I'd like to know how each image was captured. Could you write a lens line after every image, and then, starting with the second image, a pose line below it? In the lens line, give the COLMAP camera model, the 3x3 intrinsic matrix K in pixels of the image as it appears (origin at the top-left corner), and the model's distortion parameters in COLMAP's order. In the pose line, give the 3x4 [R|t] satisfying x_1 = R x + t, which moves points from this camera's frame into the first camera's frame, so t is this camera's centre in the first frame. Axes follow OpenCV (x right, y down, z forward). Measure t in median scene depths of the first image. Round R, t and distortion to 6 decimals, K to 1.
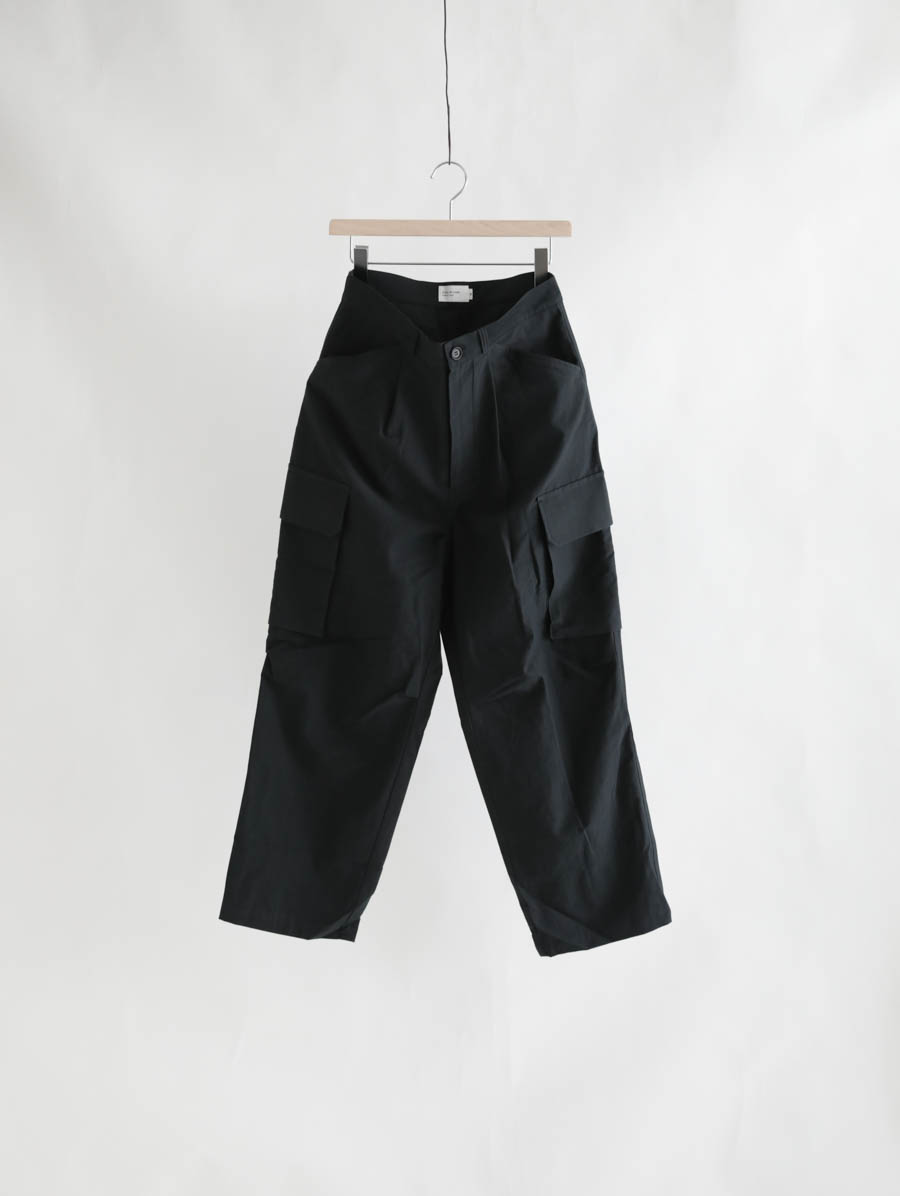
lens RADIAL K [[1790.0, 0, 450.0], [0, 1790.0, 598.0], [0, 0, 1]] dist [0.035540, 0.039617]
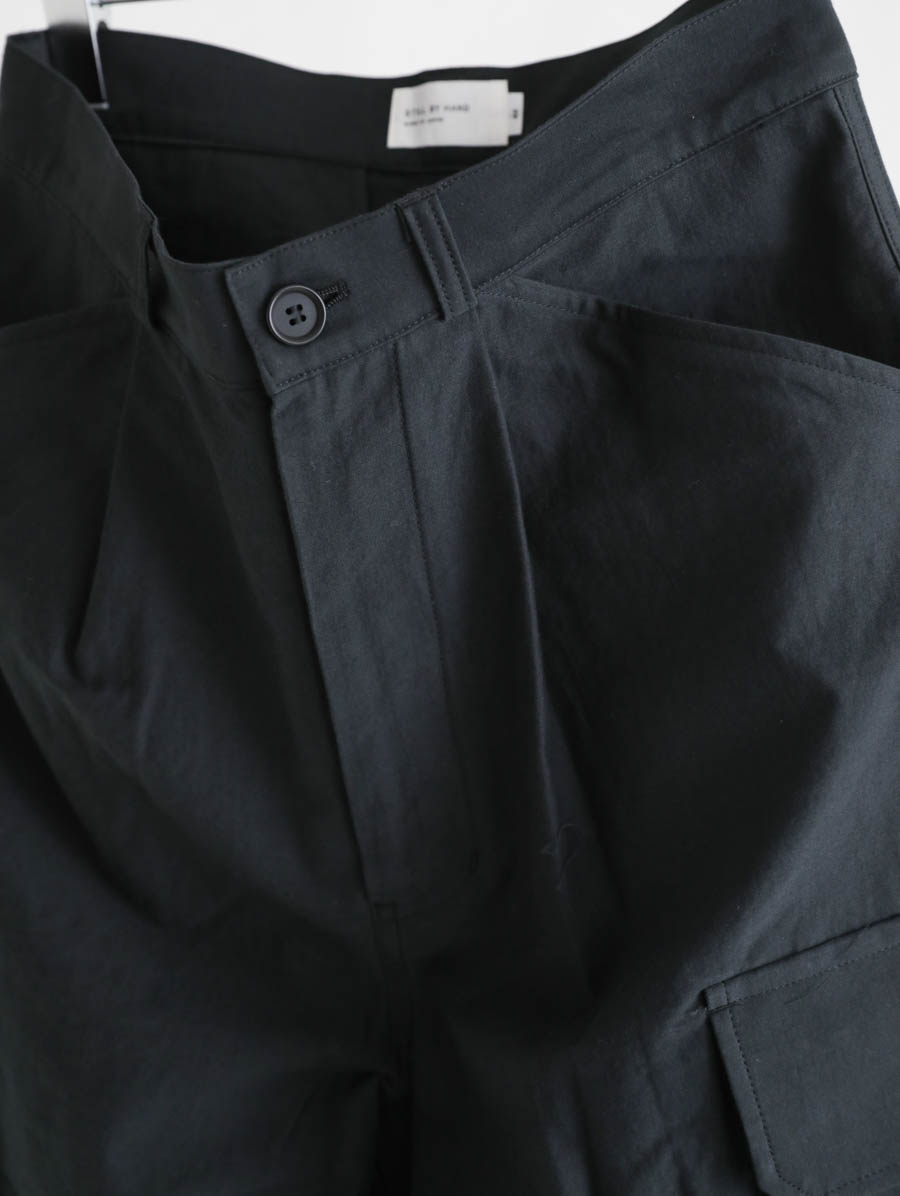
lens RADIAL K [[1790.0, 0, 450.0], [0, 1790.0, 598.0], [0, 0, 1]] dist [0.035540, 0.039617]
pose [[0.948700, 0.017426, -0.315696, 0.084270], [-0.038826, 0.997344, -0.061624, -0.086225], [0.313783, 0.070720, 0.946857, 0.767069]]
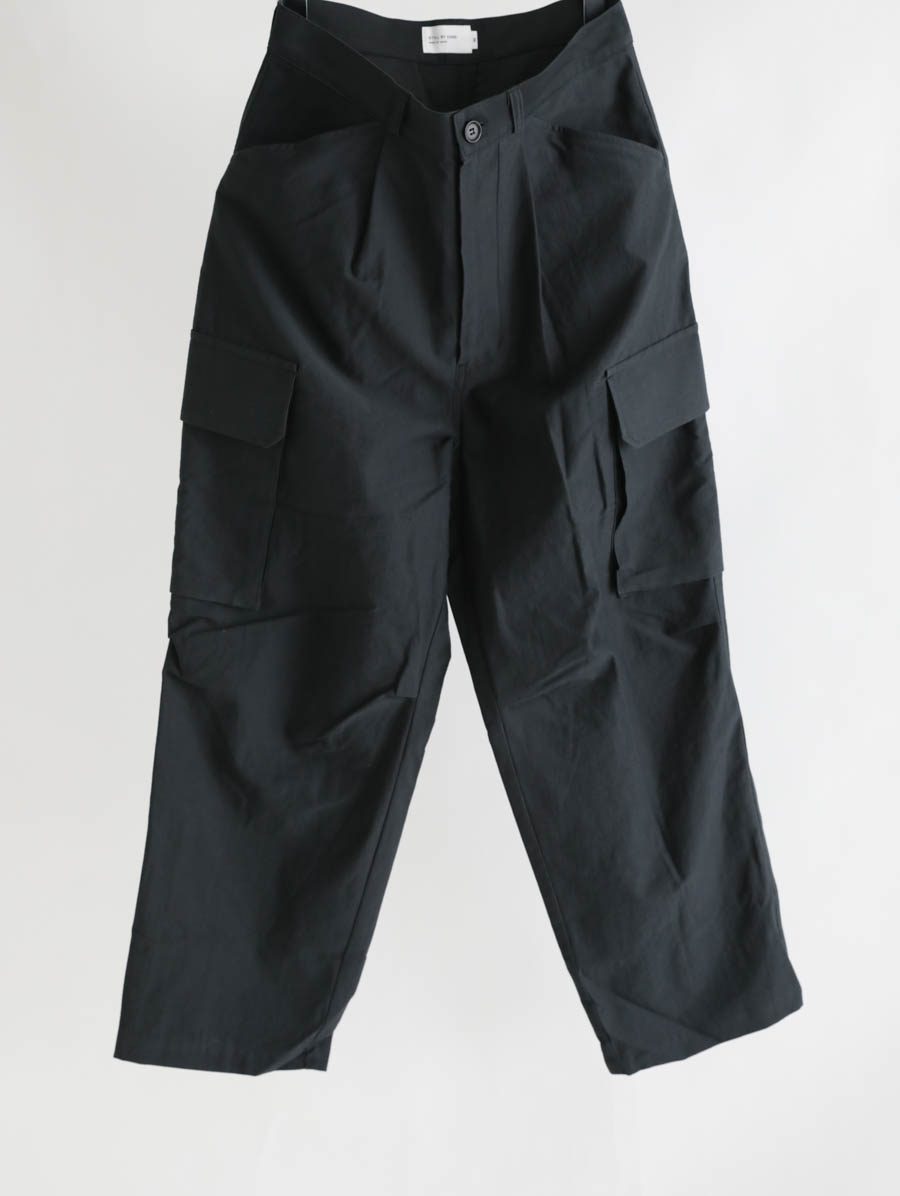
lens RADIAL K [[1790.0, 0, 450.0], [0, 1790.0, 598.0], [0, 0, 1]] dist [0.035540, 0.039617]
pose [[0.994409, -0.049394, 0.093331, -0.063790], [0.042423, 0.996261, 0.075258, -0.026338], [-0.096700, -0.070878, 0.992787, 0.379897]]
